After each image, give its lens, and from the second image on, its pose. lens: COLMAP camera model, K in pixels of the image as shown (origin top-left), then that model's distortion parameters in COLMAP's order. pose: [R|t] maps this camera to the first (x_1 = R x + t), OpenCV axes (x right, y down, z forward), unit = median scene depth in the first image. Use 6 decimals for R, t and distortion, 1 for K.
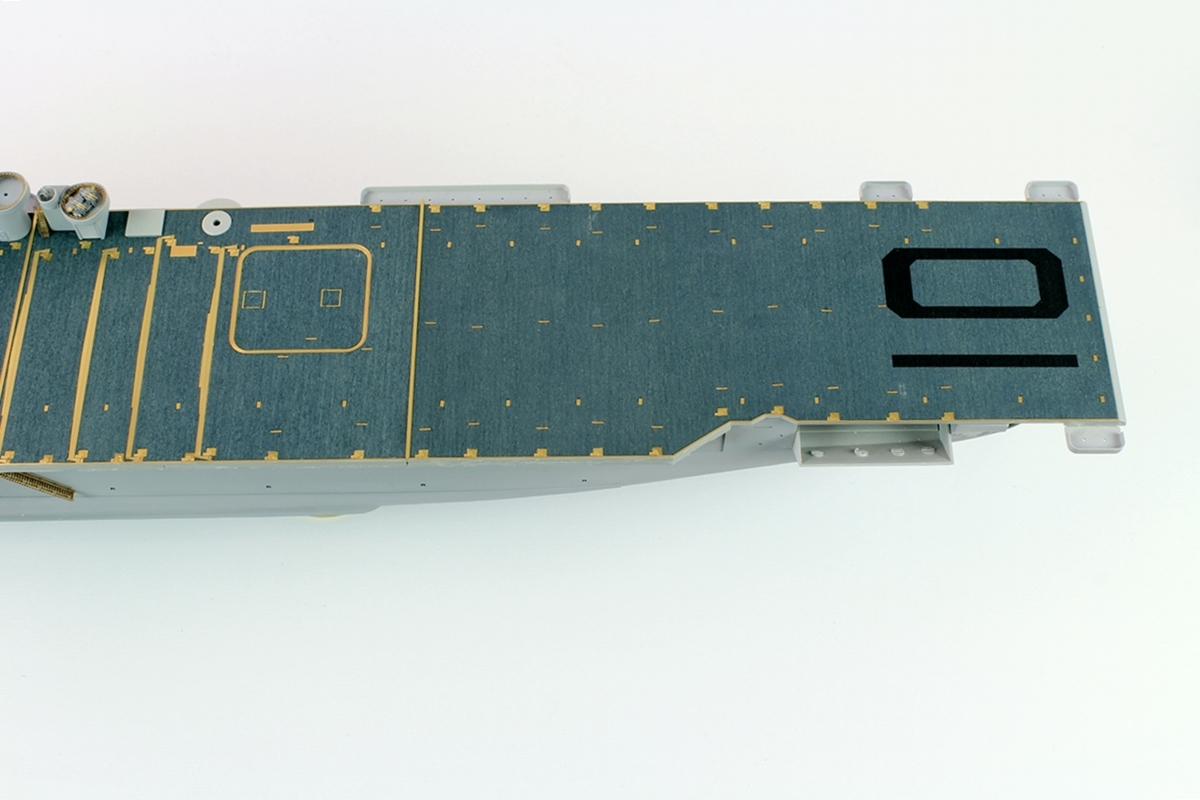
lens RADIAL K [[1504.0, 0, 599.9], [0, 1504.0, 496.7], [0, 0, 1]] dist [-0.097564, 0.082364]
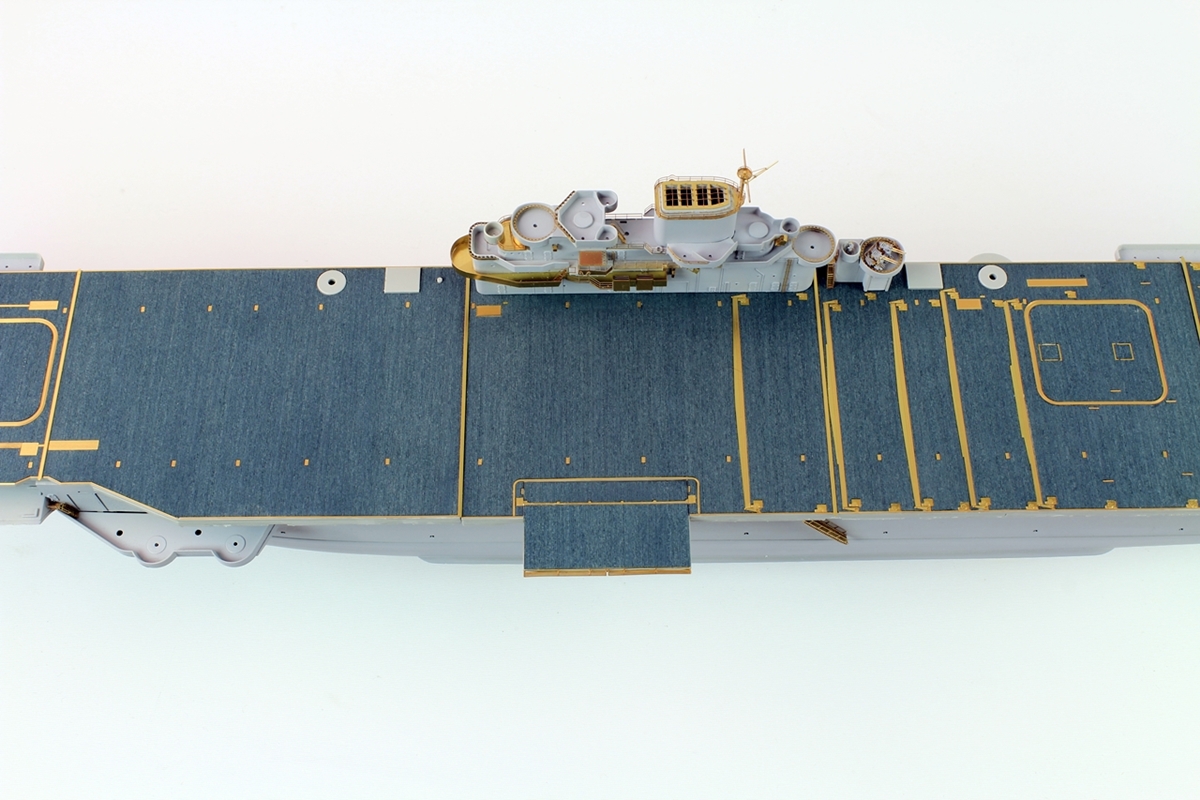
lens RADIAL K [[1504.0, 0, 599.9], [0, 1504.0, 496.7], [0, 0, 1]] dist [-0.097564, 0.082364]
pose [[0.999989, 0.001129, 0.004546, -0.542939], [-0.001004, 0.999623, -0.027427, -0.004071], [-0.004575, 0.027422, 0.999613, -0.021845]]
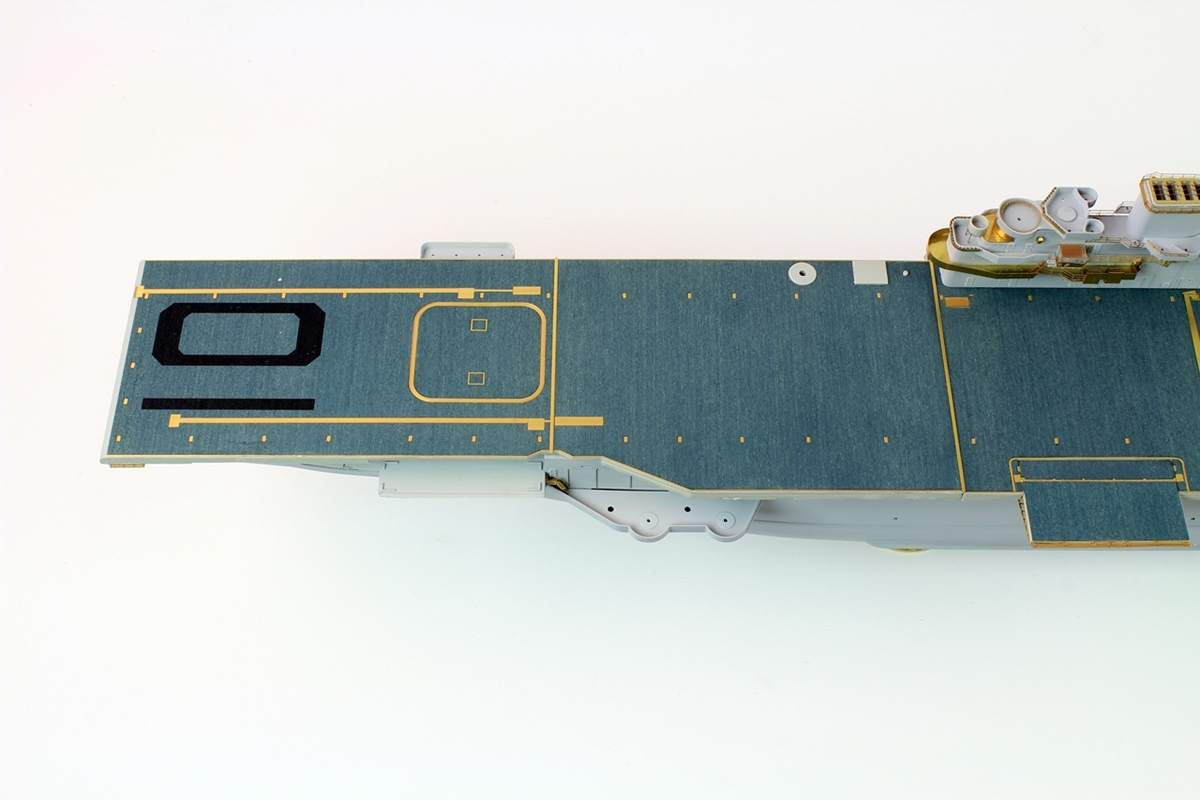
lens RADIAL K [[1504.0, 0, 599.9], [0, 1504.0, 496.7], [0, 0, 1]] dist [-0.097564, 0.082364]
pose [[0.999934, 0.010295, -0.005095, -0.863308], [-0.010658, 0.996961, -0.077164, 0.064895], [0.004285, 0.077213, 0.997005, -0.055628]]
